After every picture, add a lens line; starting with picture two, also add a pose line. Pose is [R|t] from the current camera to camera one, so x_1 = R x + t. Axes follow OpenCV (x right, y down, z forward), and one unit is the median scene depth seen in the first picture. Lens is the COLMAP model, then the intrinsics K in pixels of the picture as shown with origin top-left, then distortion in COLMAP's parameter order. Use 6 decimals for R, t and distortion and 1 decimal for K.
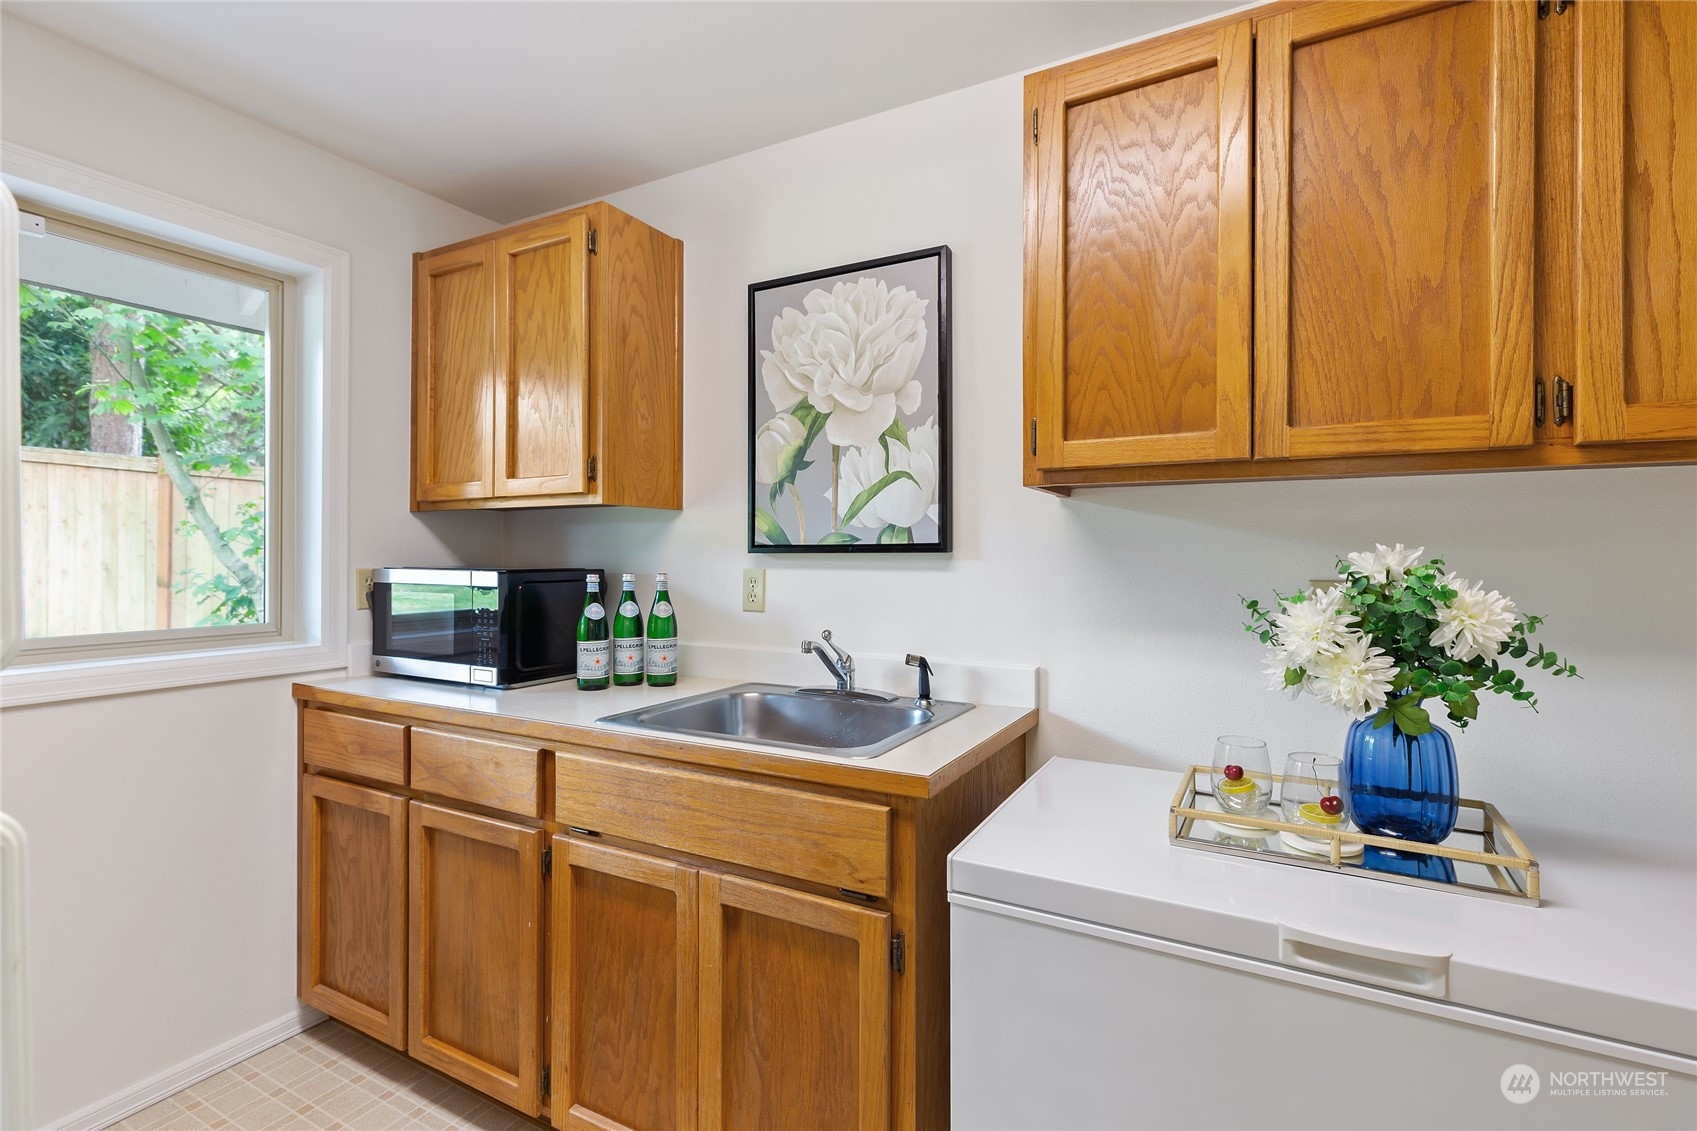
lens RADIAL K [[769.1, 0, 861.2], [0, 769.1, 558.5], [0, 0, 1]] dist [-0.004568, 0.001624]
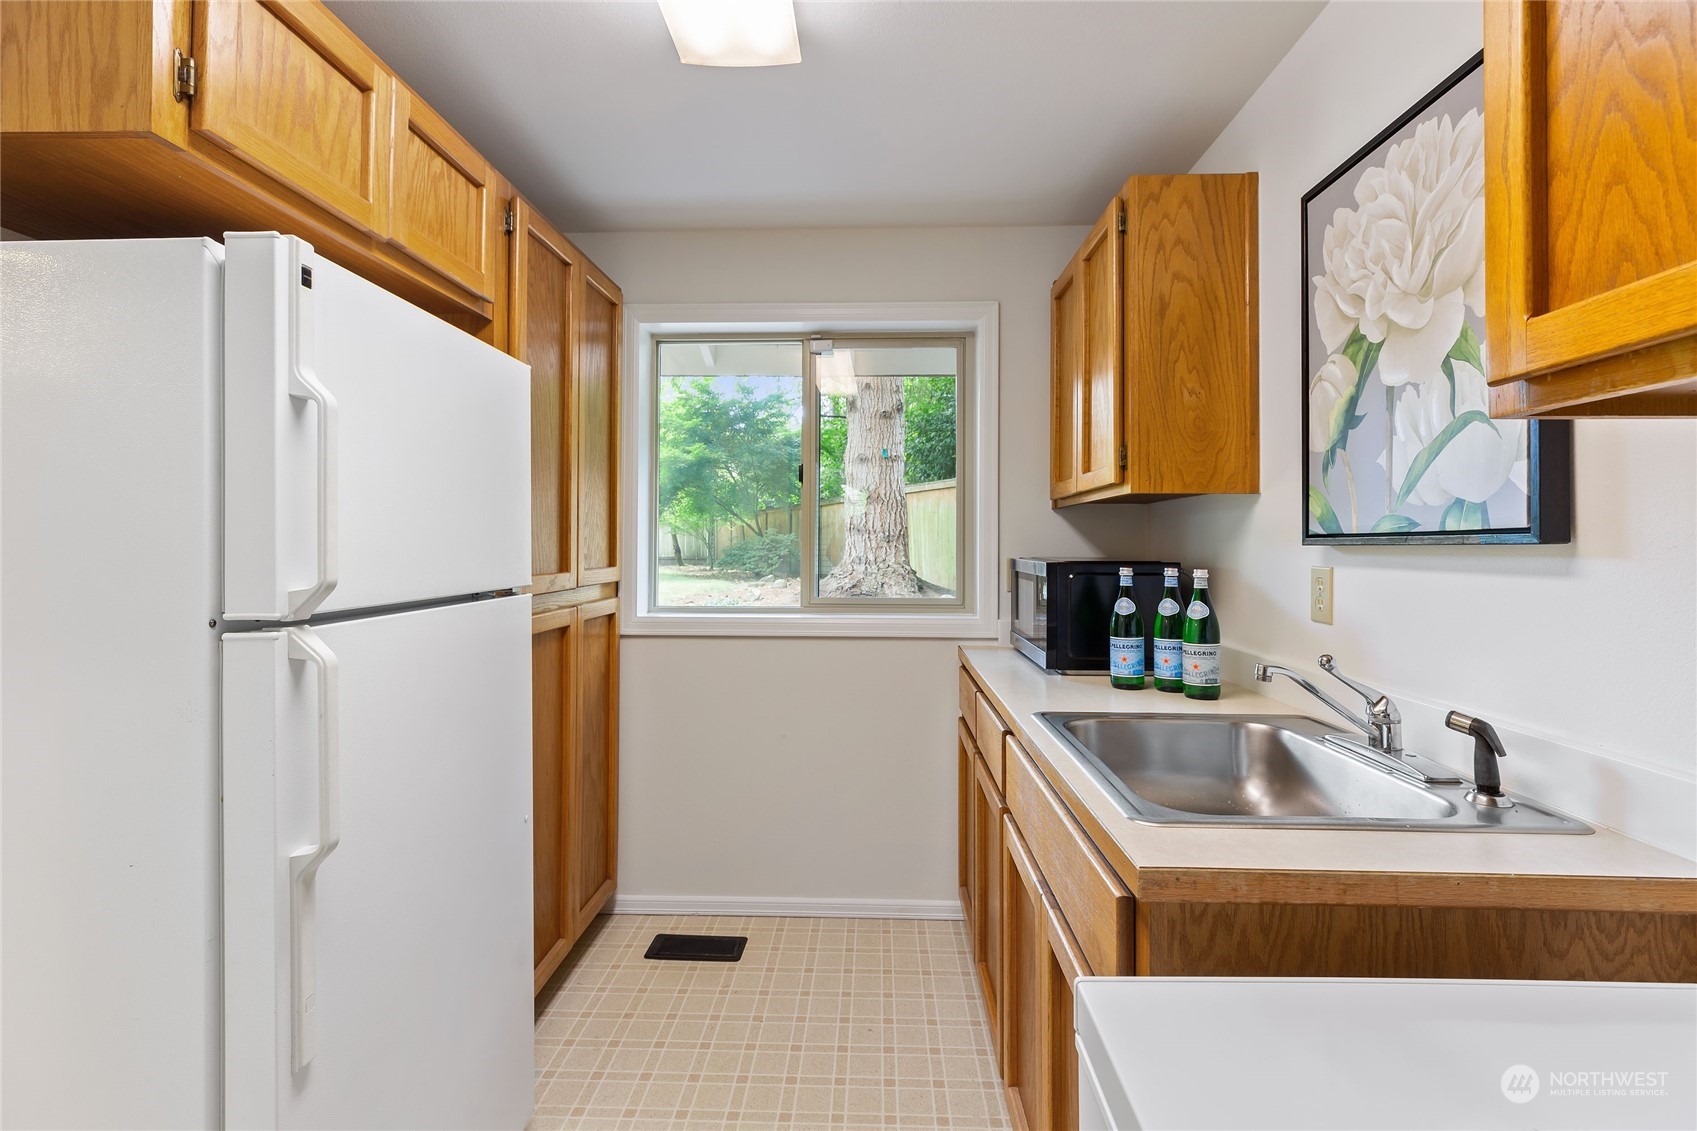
lens RADIAL K [[769.1, 0, 862.2], [0, 769.1, 537.7], [0, 0, 1]] dist [-0.004568, 0.001624]
pose [[0.450588, -0.009762, -0.892679, 0.356491], [-0.004886, 0.999898, -0.013401, -0.002212], [0.892719, 0.010399, 0.450494, 0.276818]]
